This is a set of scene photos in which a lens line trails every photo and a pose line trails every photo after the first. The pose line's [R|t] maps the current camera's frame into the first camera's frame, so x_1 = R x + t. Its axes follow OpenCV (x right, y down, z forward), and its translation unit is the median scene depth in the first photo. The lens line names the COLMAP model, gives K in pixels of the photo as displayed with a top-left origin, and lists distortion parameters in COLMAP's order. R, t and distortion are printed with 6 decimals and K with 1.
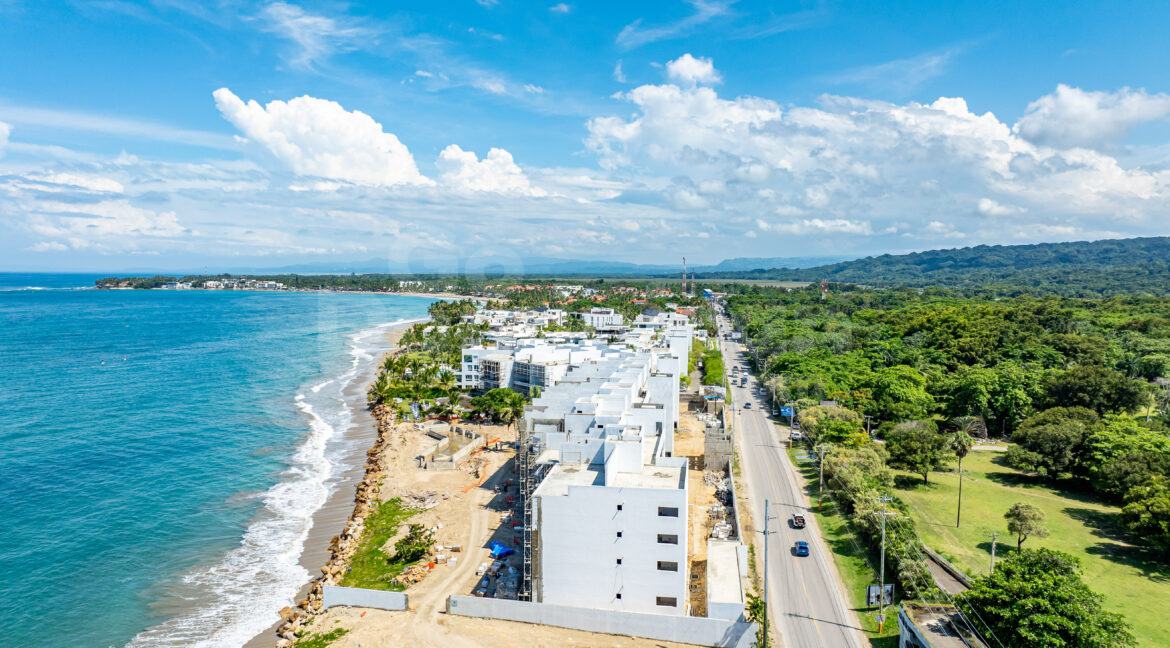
lens RADIAL K [[851.0, 0, 585.0], [0, 851.0, 324.0], [0, 0, 1]] dist [-0.000938, -0.000786]
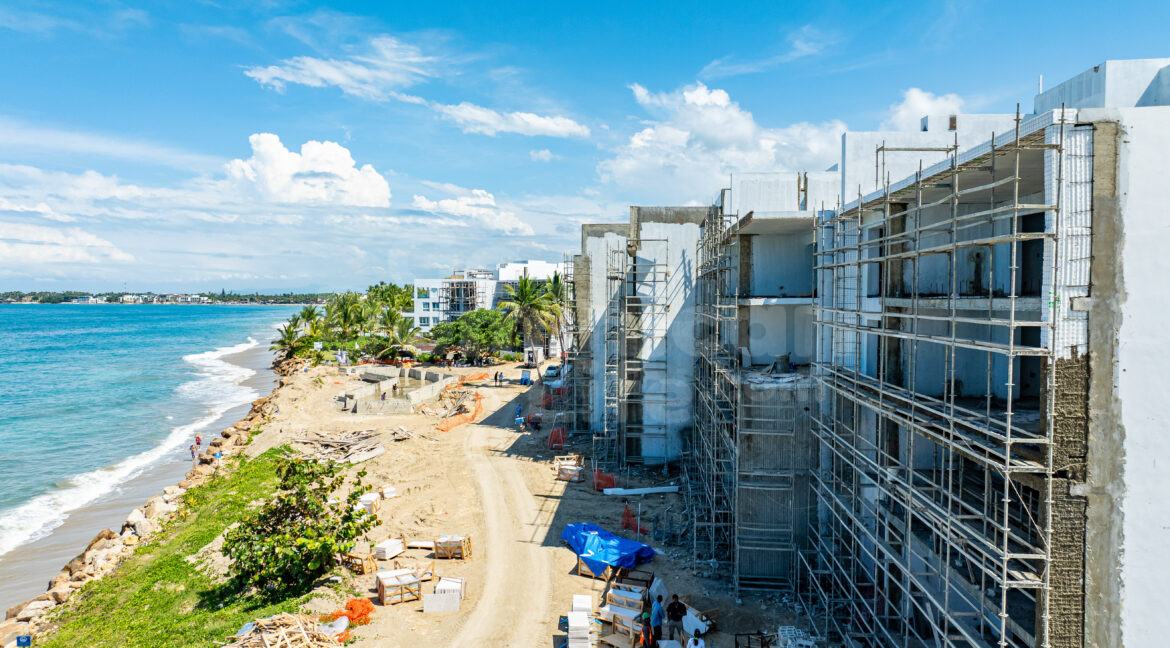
lens RADIAL K [[861.2, 0, 585.0], [0, 861.2, 324.0], [0, 0, 1]] dist [-0.065256, 0.105890]
pose [[0.997762, -0.007311, 0.066462, -0.079698], [0.009391, 0.999474, -0.031038, 0.127041], [-0.066200, 0.031592, 0.997306, 0.454186]]
